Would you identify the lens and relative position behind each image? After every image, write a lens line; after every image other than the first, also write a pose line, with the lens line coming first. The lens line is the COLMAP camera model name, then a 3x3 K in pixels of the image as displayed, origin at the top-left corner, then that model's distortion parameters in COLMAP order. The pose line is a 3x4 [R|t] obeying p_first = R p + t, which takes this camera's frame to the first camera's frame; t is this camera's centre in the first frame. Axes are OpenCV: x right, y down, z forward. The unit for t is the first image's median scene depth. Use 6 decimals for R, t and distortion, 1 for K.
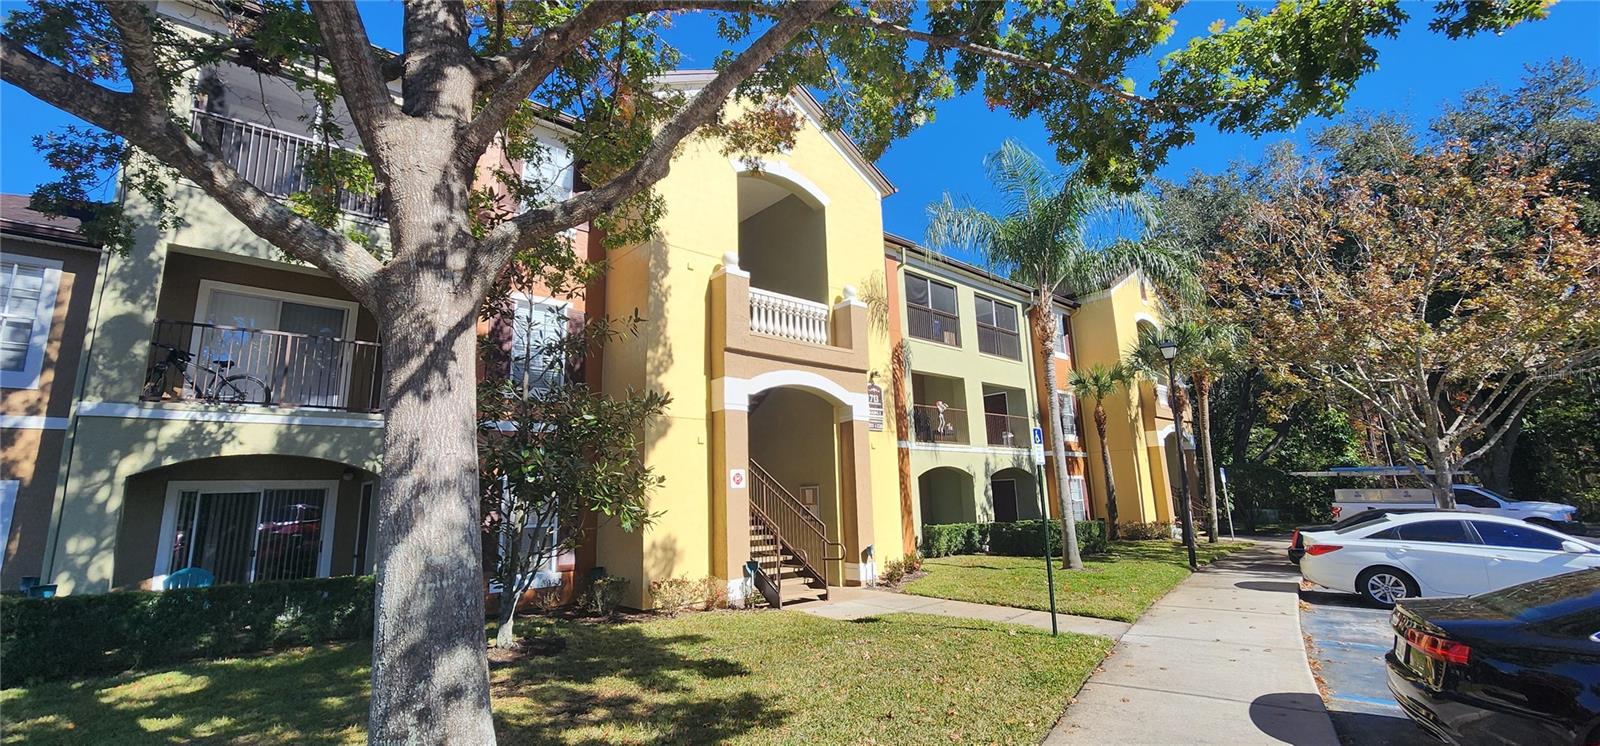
lens RADIAL K [[644.7, 0, 795.0], [0, 644.7, 368.9], [0, 0, 1]] dist [0.000351, 0.000557]
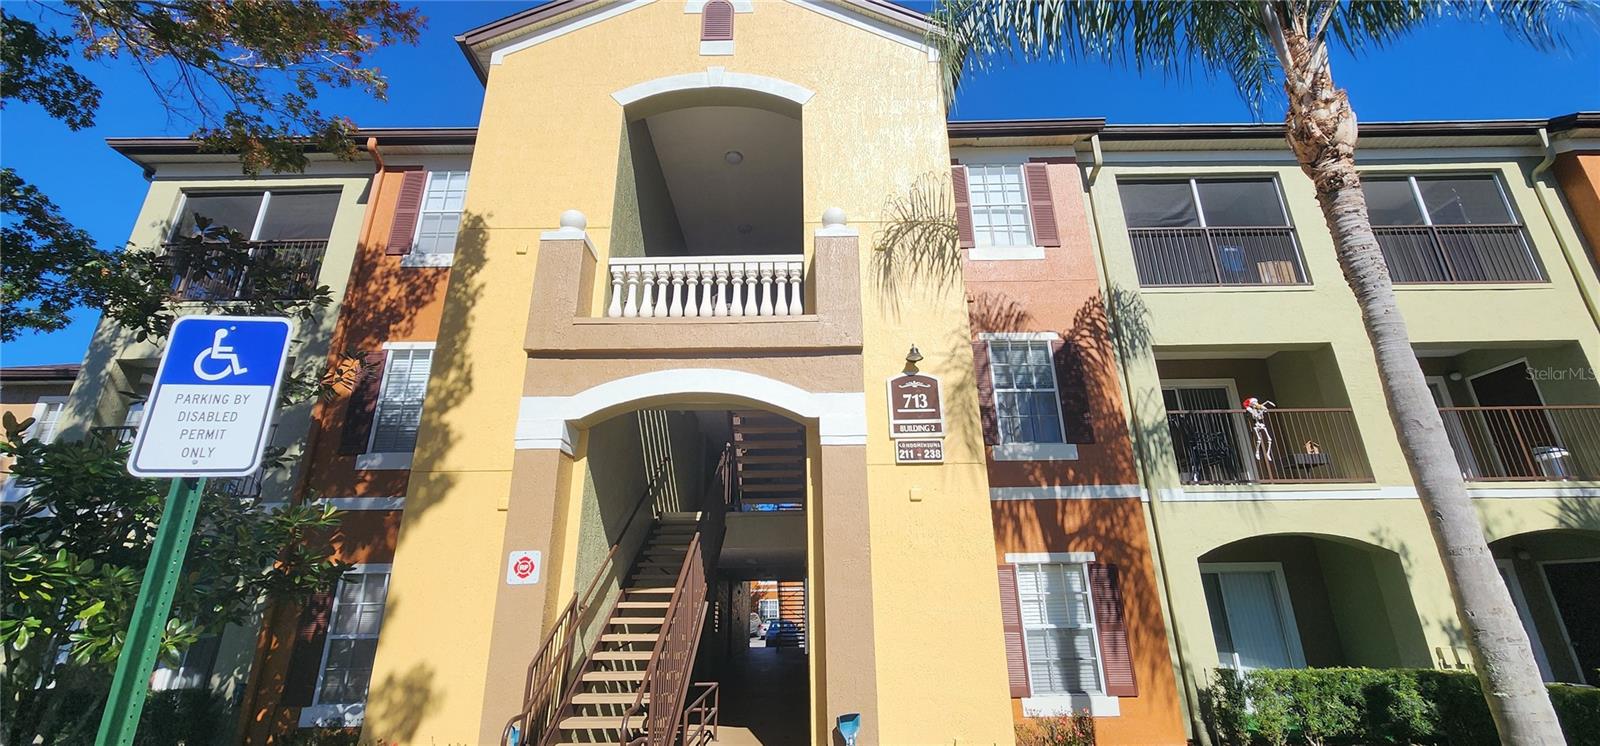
lens RADIAL K [[644.7, 0, 795.0], [0, 644.7, 368.9], [0, 0, 1]] dist [0.000351, 0.000557]
pose [[0.749010, -0.205210, -0.629979, 0.374111], [0.122541, 0.977329, -0.172662, 0.096052], [0.651128, 0.052127, 0.757175, 0.545512]]
